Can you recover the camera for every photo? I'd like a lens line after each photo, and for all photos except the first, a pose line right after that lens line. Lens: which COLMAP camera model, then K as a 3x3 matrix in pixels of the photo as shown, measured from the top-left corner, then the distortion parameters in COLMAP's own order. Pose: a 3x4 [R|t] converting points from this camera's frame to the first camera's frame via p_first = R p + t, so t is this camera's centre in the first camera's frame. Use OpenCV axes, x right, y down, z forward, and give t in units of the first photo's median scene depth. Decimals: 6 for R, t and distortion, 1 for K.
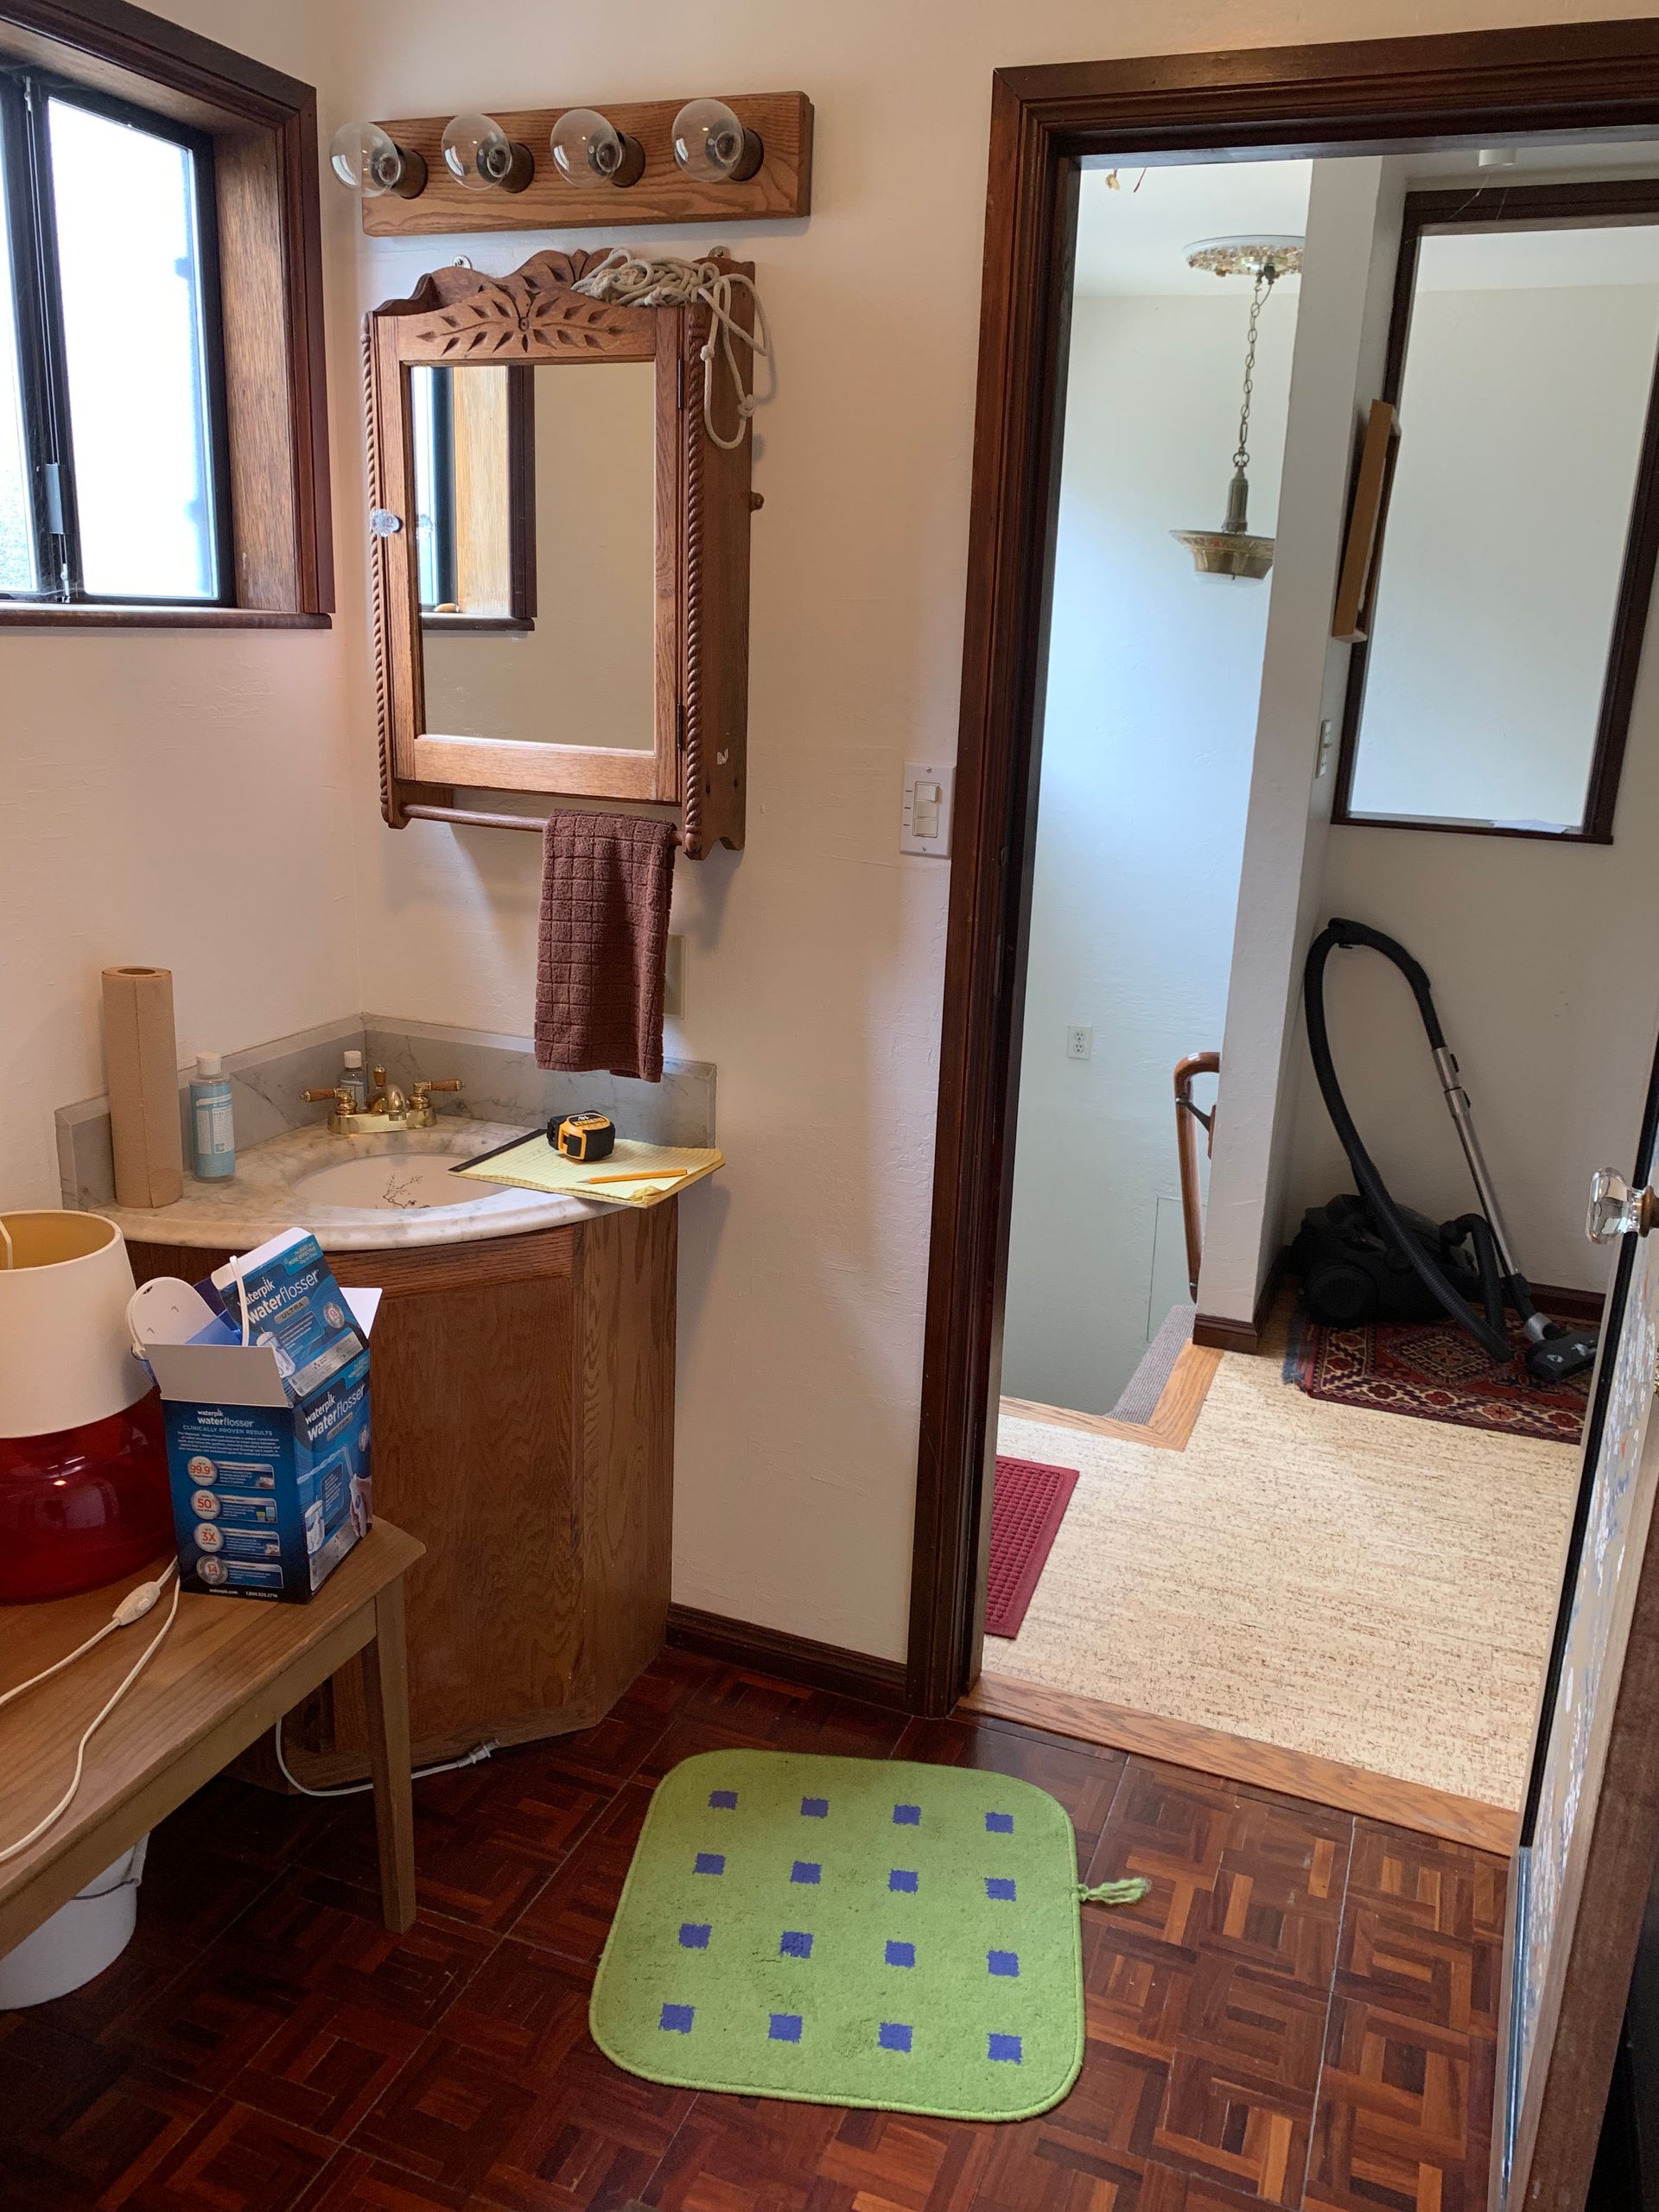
lens RADIAL K [[1688.8, 0, 820.8], [0, 1688.8, 1111.8], [0, 0, 1]] dist [0.020086, -0.028663]
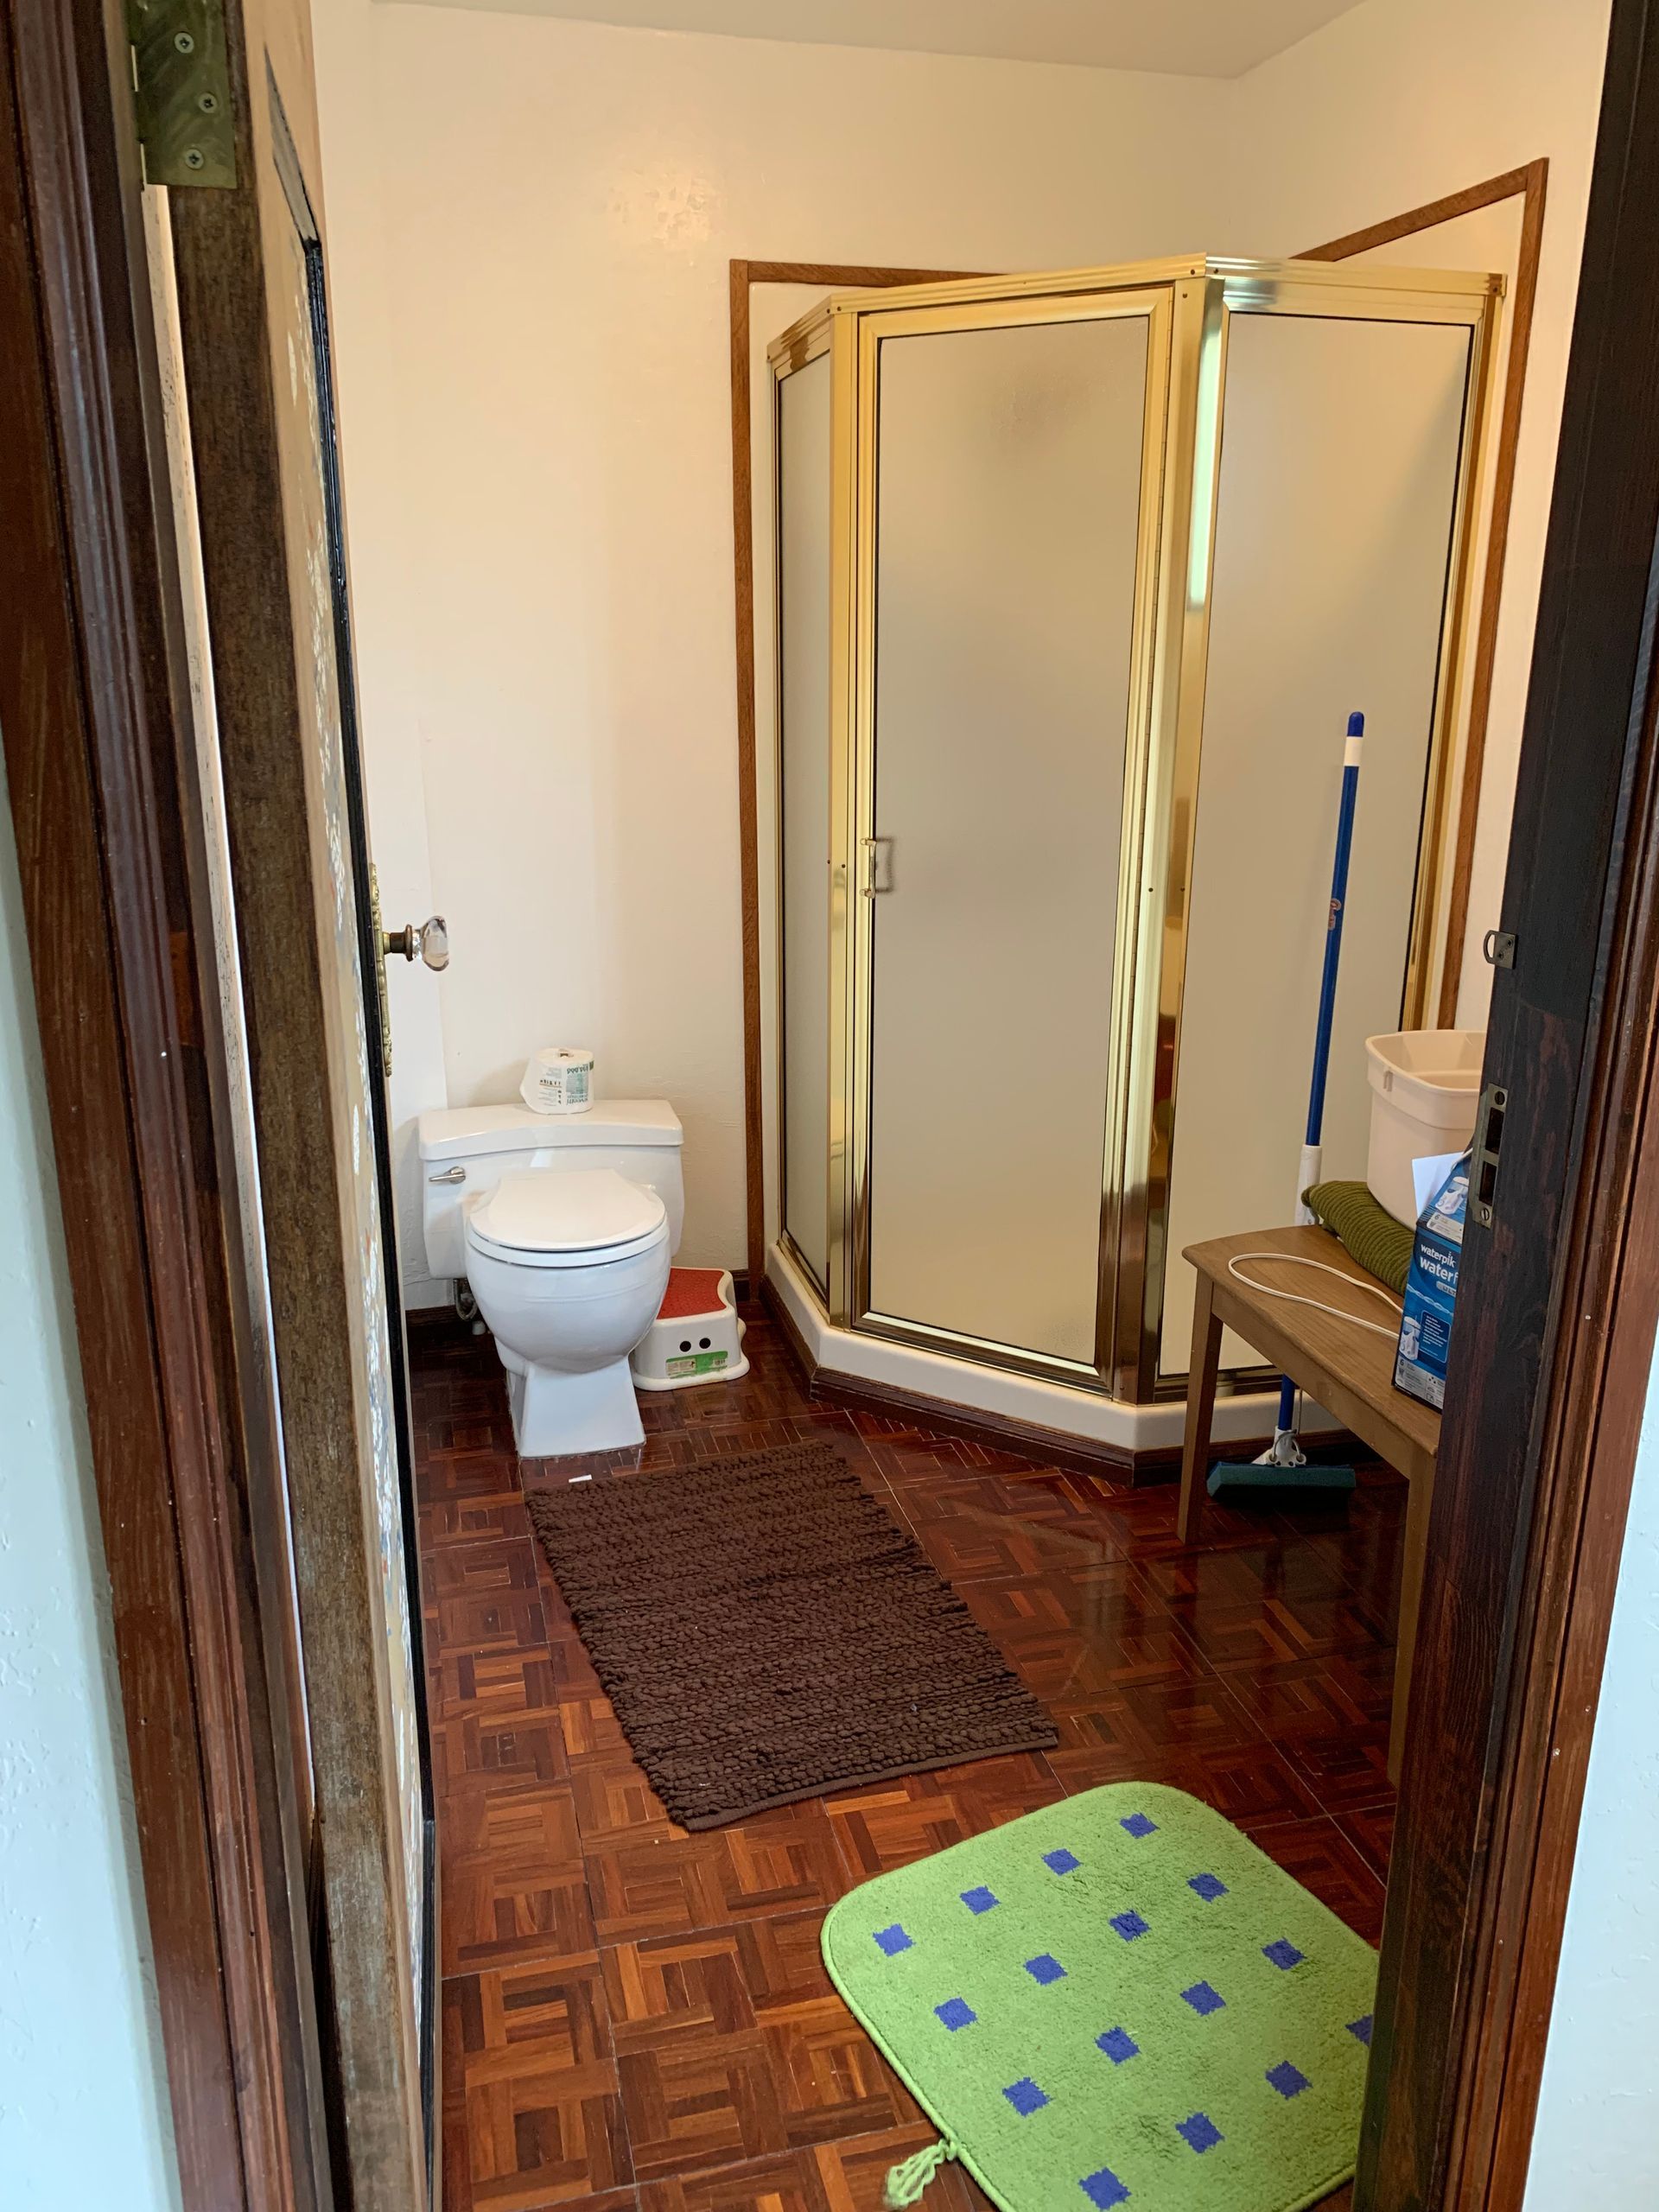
lens RADIAL K [[1688.8, 0, 822.3], [0, 1688.8, 1105.0], [0, 0, 1]] dist [0.020086, -0.028663]
pose [[-0.813026, 0.119076, -0.569921, 0.668003], [-0.192099, 0.869188, 0.455643, -0.346590], [0.549625, 0.479931, -0.683797, 1.434266]]
